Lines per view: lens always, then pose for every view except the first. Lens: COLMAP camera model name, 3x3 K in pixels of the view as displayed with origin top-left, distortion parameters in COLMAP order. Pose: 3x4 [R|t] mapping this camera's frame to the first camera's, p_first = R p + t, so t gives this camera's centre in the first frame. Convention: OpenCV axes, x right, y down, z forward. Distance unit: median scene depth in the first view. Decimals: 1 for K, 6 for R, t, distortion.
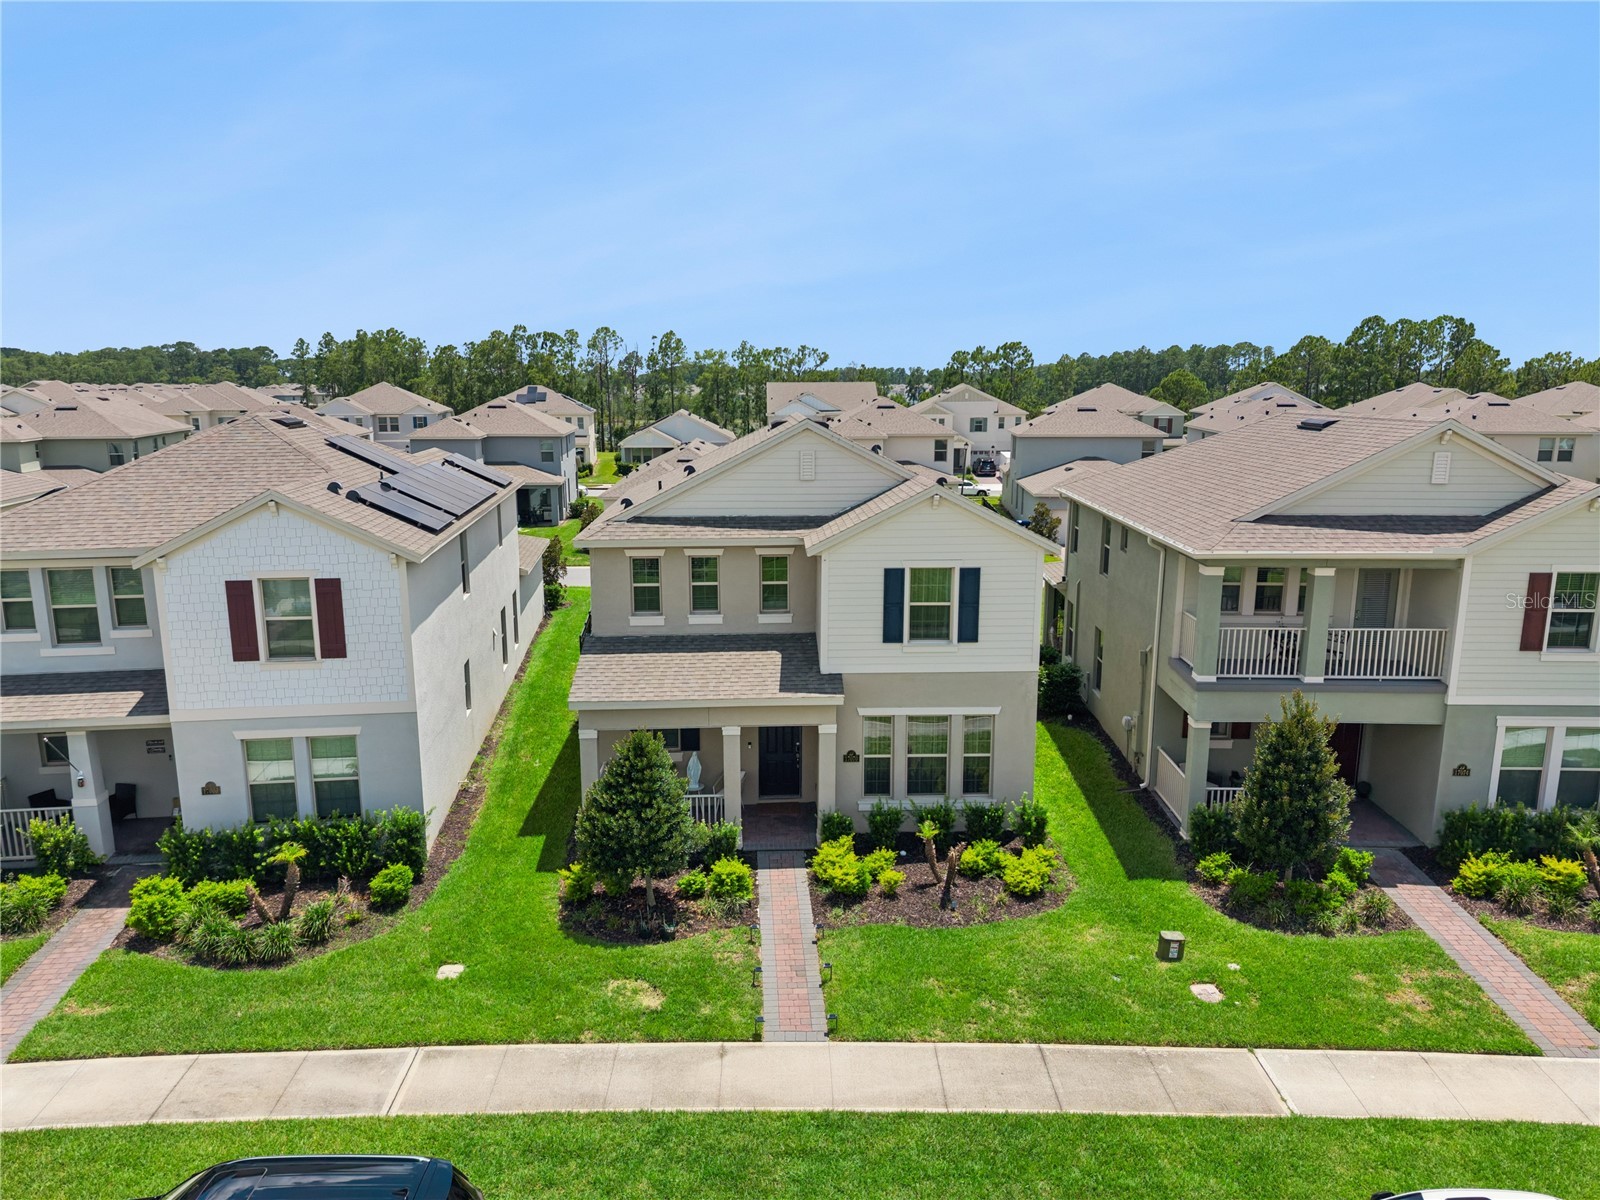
lens RADIAL K [[1112.2, 0, 800.0], [0, 1112.2, 600.0], [0, 0, 1]] dist [0.026350, -0.035323]
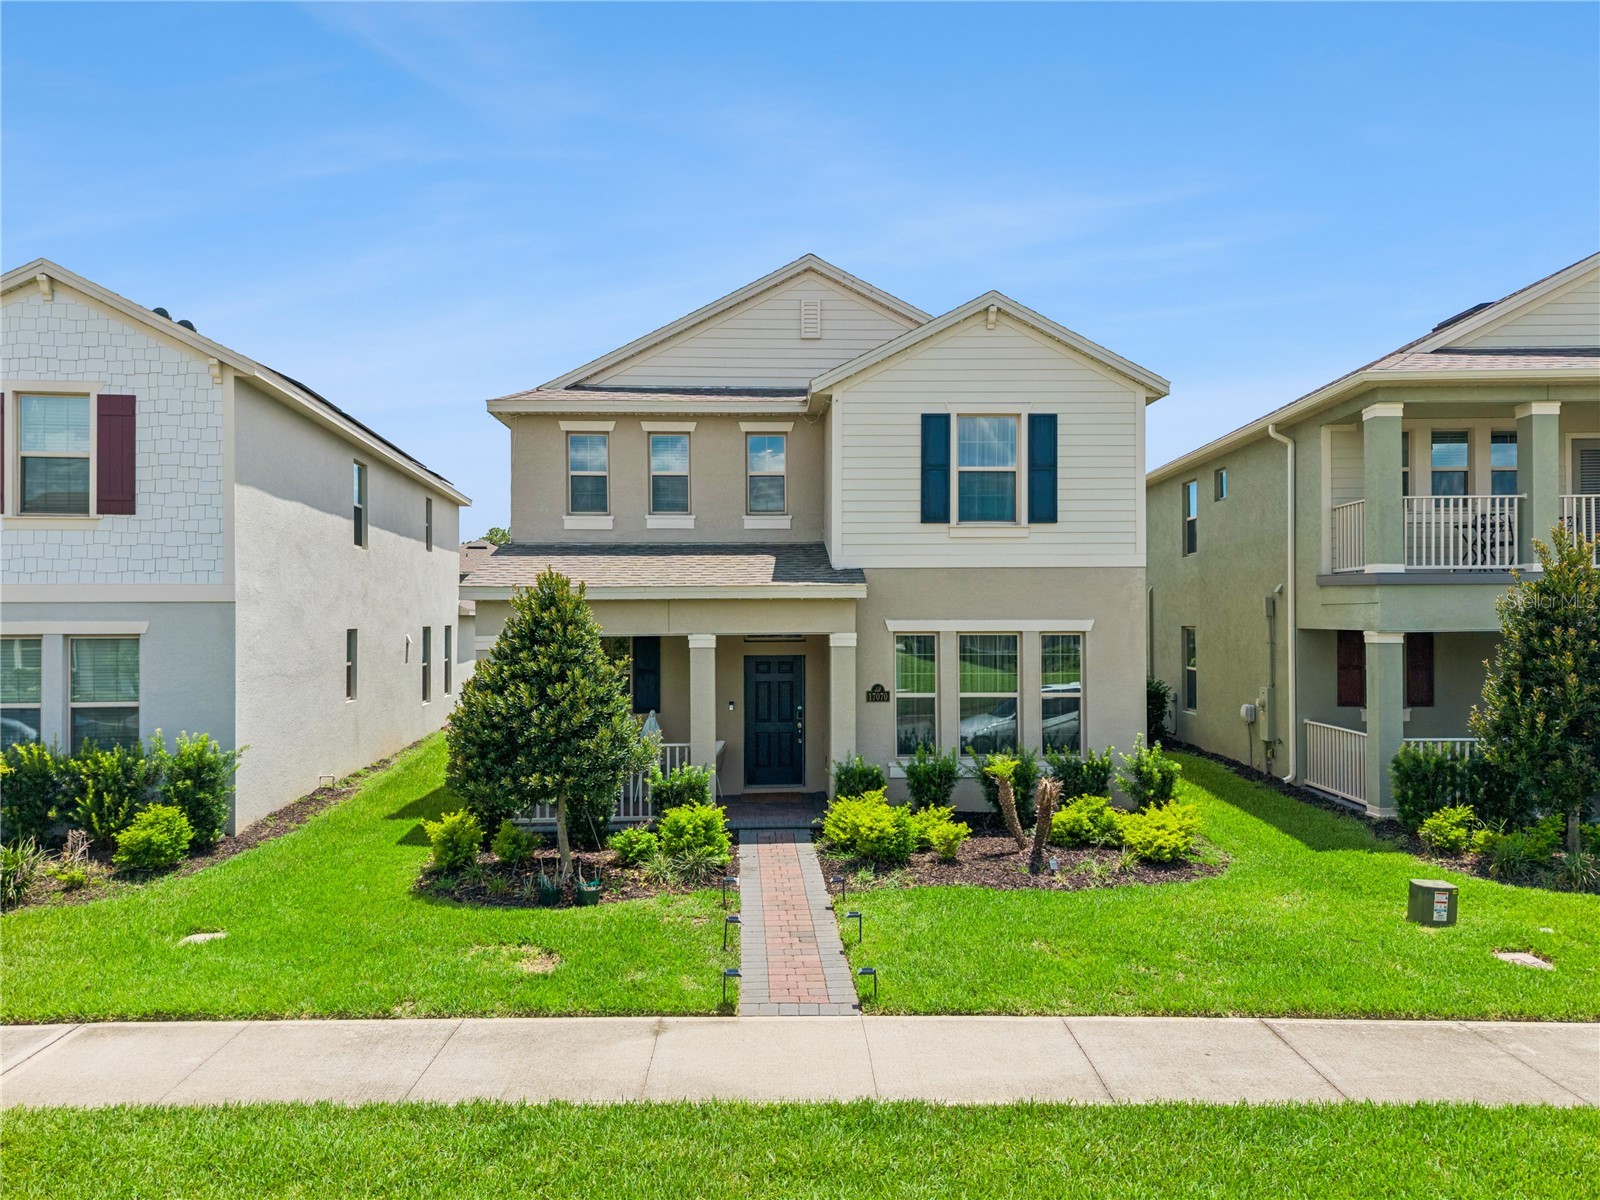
lens RADIAL K [[1112.2, 0, 800.0], [0, 1112.2, 600.0], [0, 0, 1]] dist [0.026350, -0.035323]
pose [[0.999994, -0.003234, 0.000836, -0.002563], [0.003336, 0.978440, -0.206503, 0.246169], [-0.000150, 0.206505, 0.978446, 0.348010]]
